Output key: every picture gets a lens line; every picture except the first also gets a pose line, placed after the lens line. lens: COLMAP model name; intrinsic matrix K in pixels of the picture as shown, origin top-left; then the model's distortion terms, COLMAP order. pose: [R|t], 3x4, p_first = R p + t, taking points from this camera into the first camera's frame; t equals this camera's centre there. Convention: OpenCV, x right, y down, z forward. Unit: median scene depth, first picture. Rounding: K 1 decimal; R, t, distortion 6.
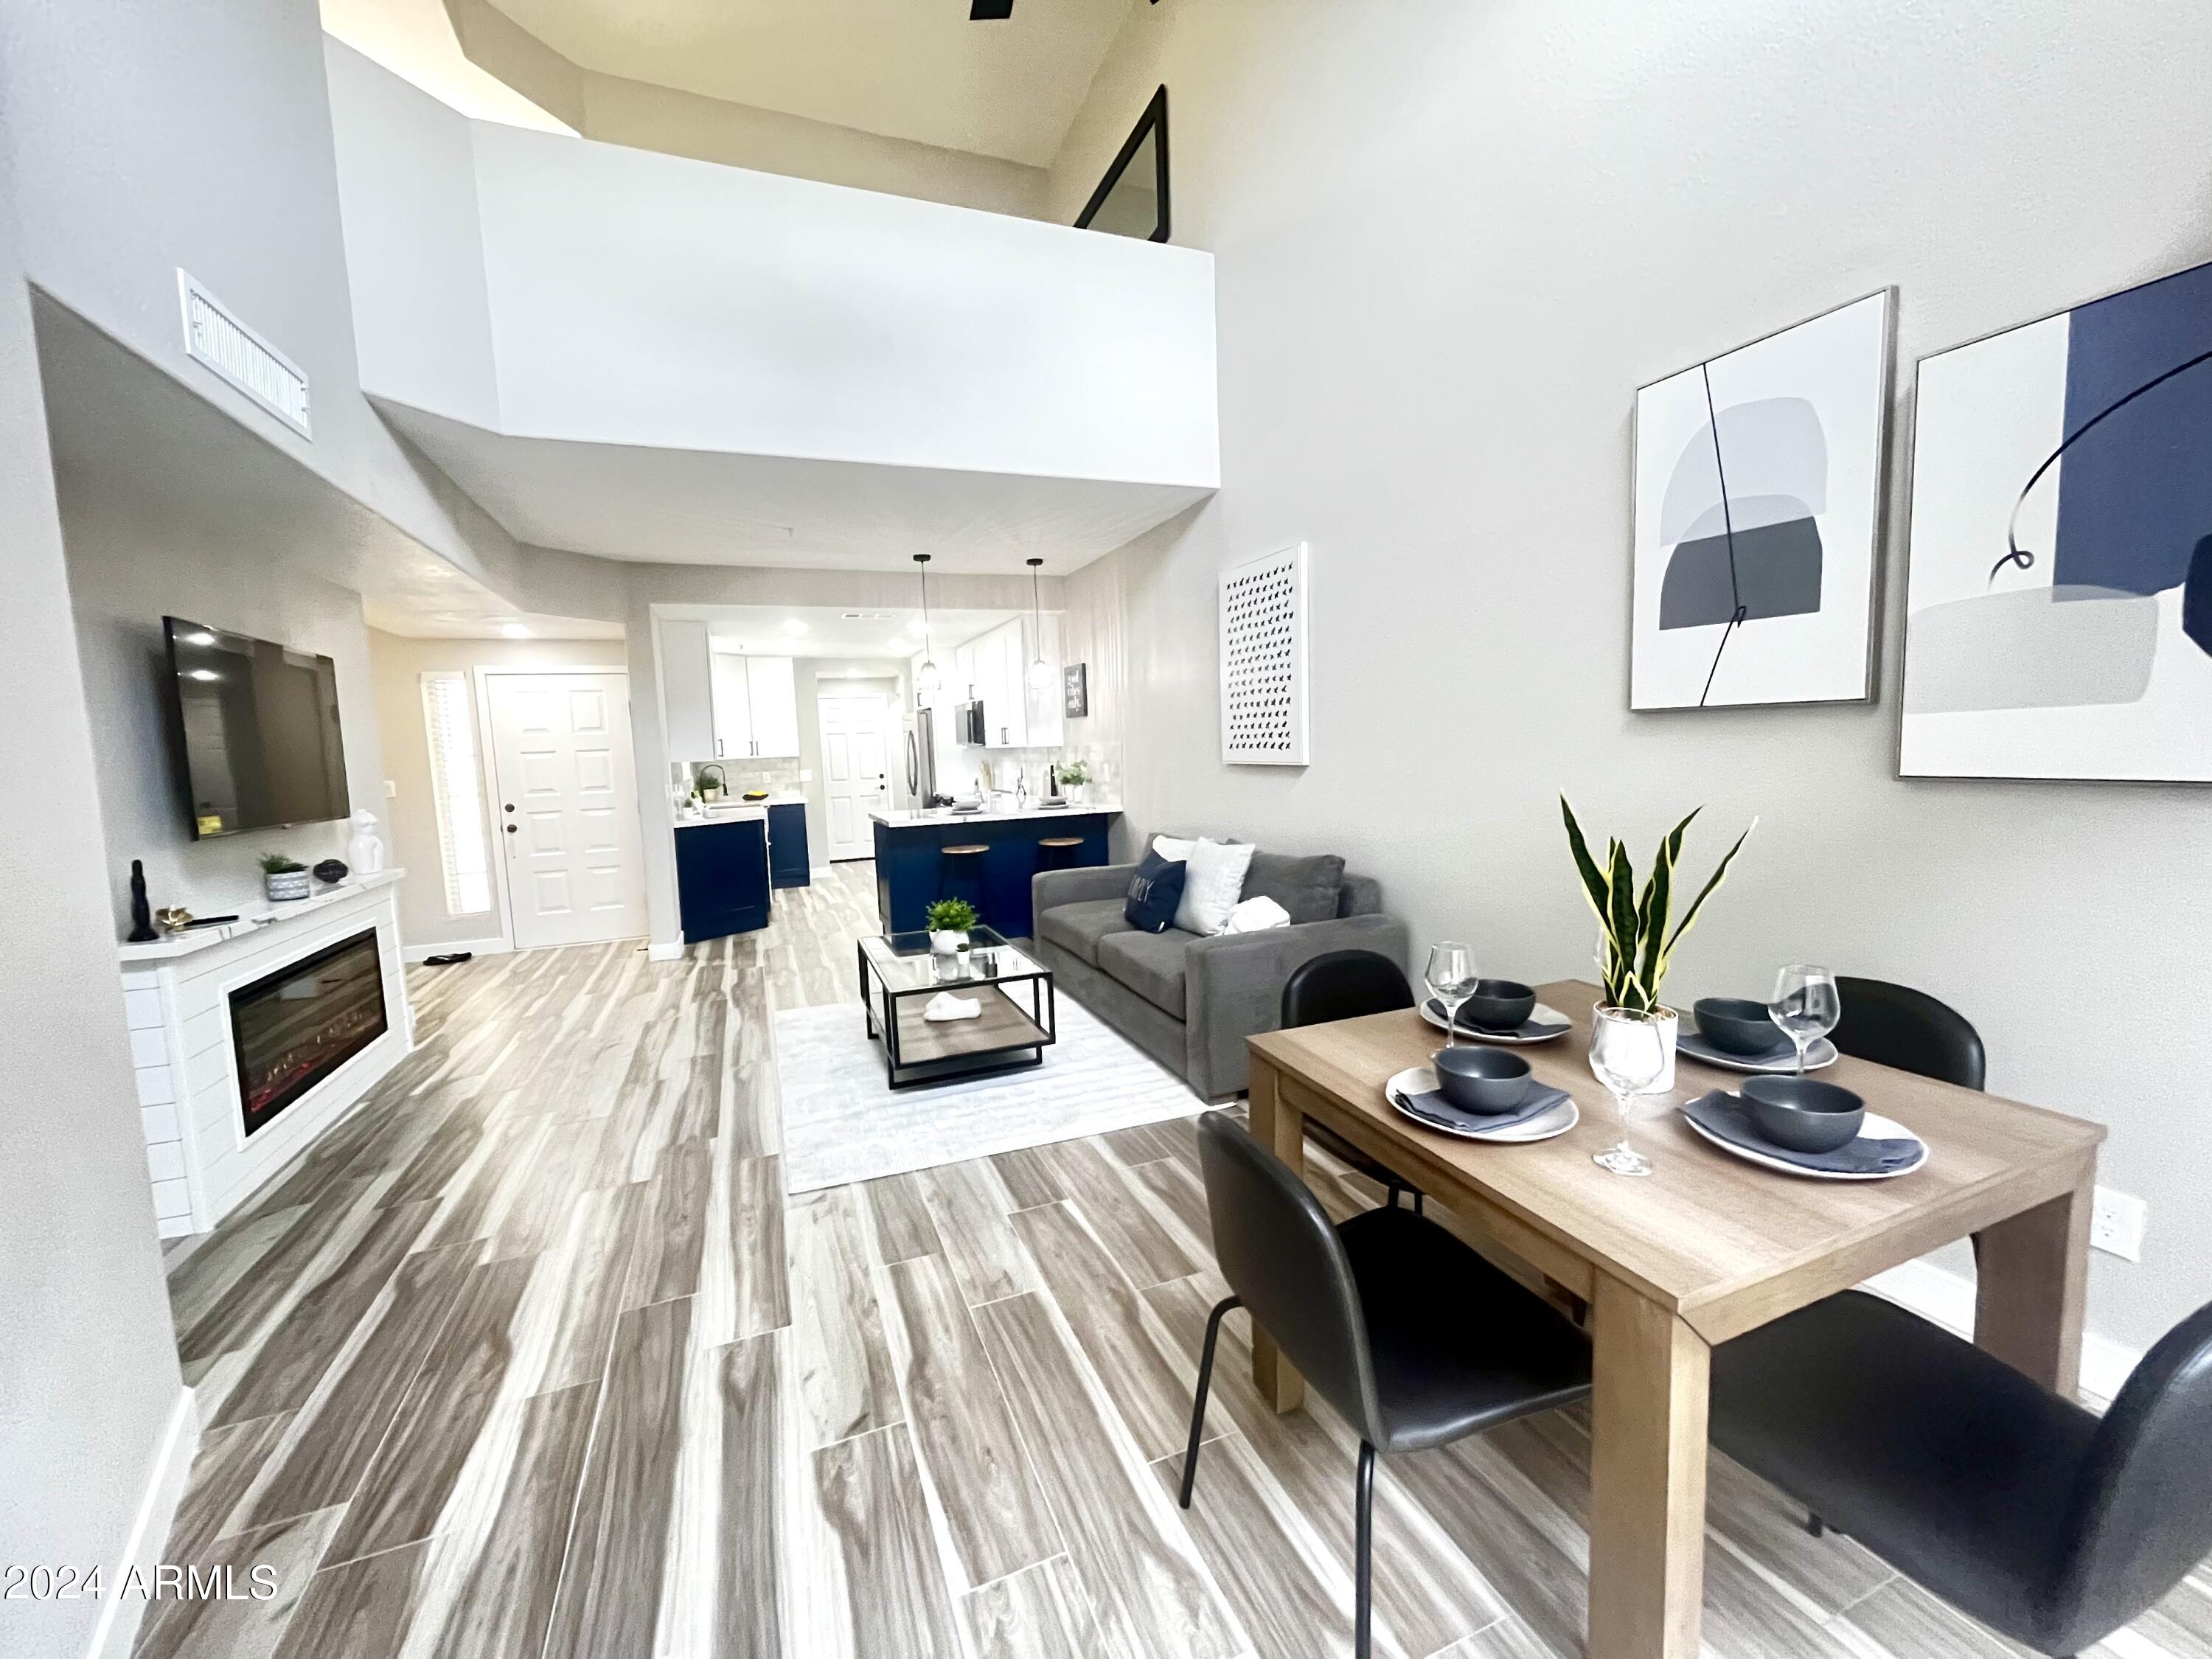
lens RADIAL K [[893.4, 0, 1099.8], [0, 893.4, 828.3], [0, 0, 1]] dist [-0.003034, -0.000042]
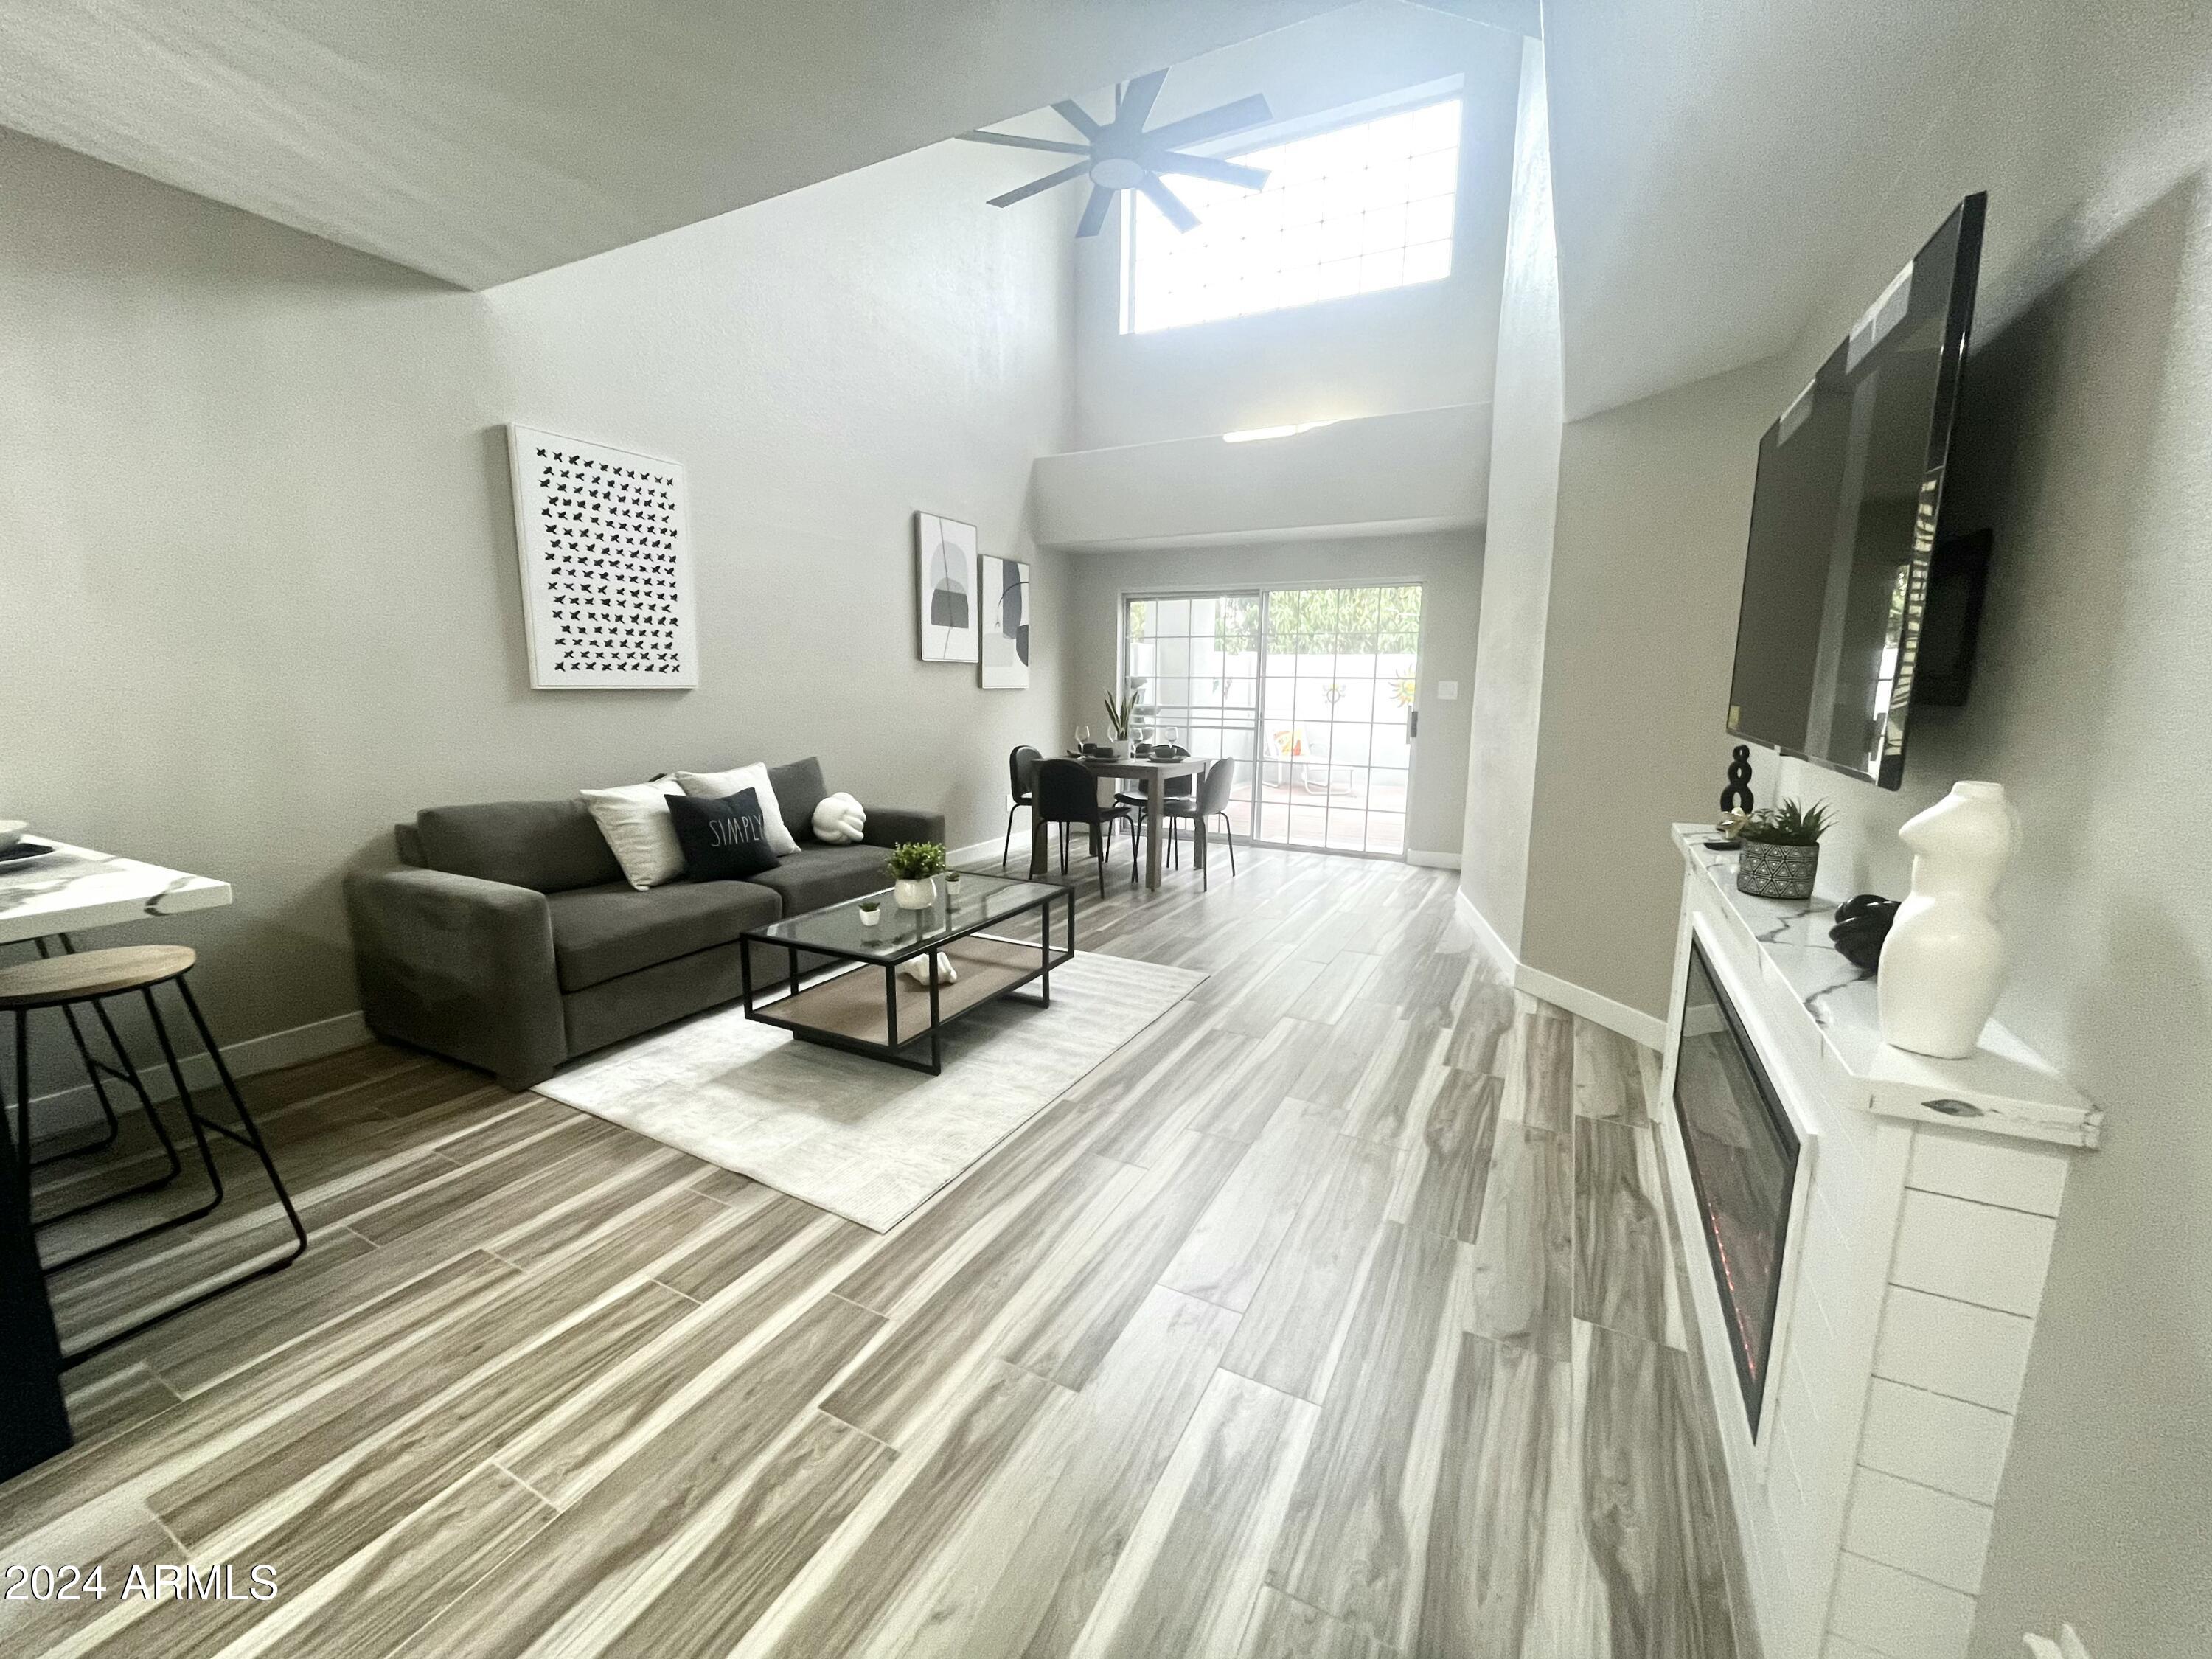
lens RADIAL K [[887.5, 0, 1107.5], [0, 887.5, 831.7], [0, 0, 1]] dist [-0.003856, 0.000004]
pose [[-0.656699, -0.097913, 0.747770, -0.805890], [0.087980, 0.974819, 0.204907, -0.073262], [-0.749003, 0.200351, -0.631549, 1.247551]]
